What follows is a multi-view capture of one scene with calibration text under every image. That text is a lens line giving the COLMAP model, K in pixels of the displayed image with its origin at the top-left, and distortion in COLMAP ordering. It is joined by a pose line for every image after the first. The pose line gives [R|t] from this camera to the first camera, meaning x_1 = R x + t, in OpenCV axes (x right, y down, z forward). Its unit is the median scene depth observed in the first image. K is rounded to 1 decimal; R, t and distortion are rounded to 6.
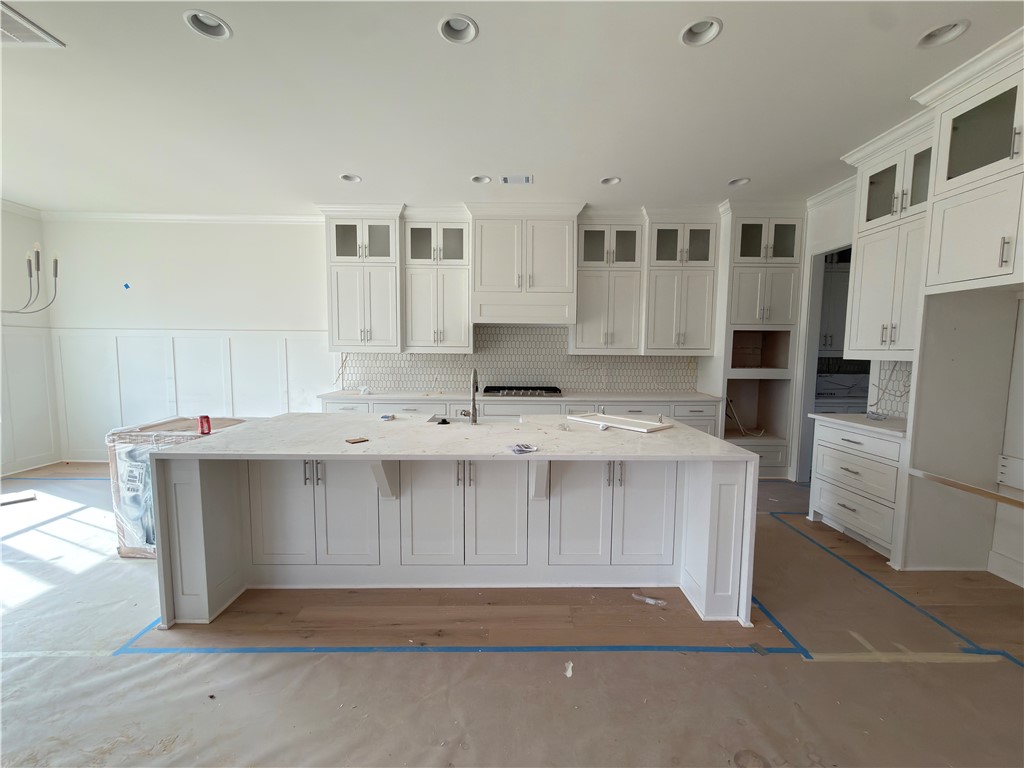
lens RADIAL K [[410.5, 0, 512.5], [0, 410.5, 383.9], [0, 0, 1]] dist [0.000311, -0.000491]
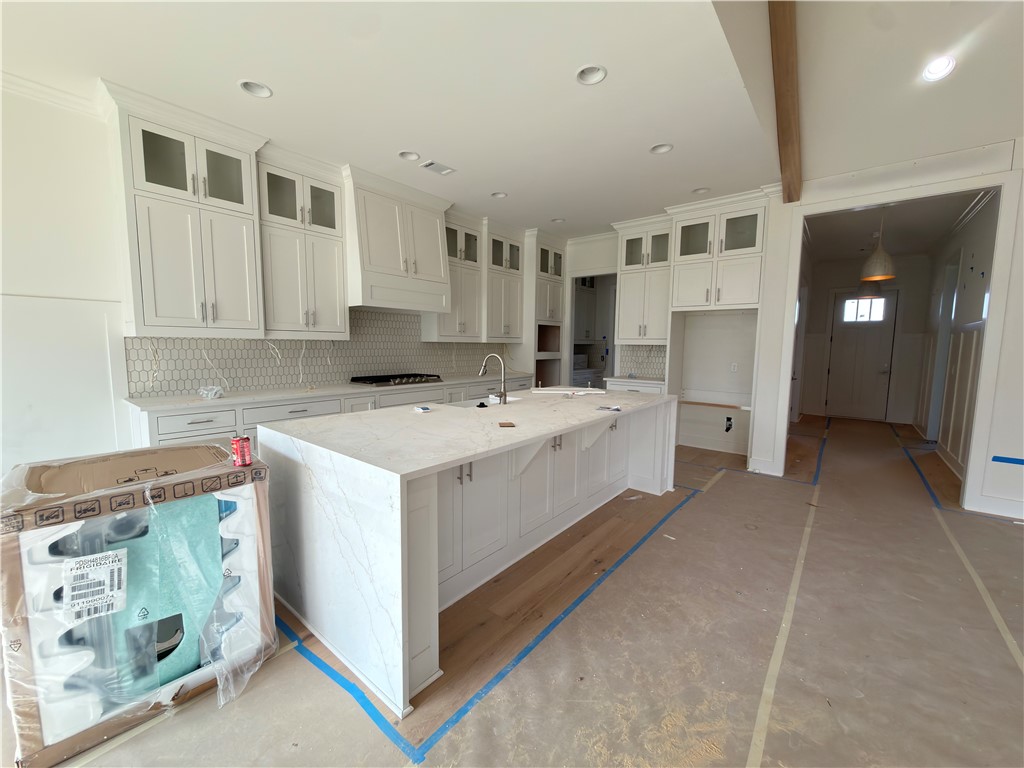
lens RADIAL K [[410.5, 0, 512.7], [0, 410.5, 384.6], [0, 0, 1]] dist [0.000311, -0.000491]
pose [[0.637875, -0.077153, 0.766265, -0.585528], [0.056376, 0.996978, 0.053452, -0.006835], [-0.768074, 0.009103, 0.640297, 0.180301]]
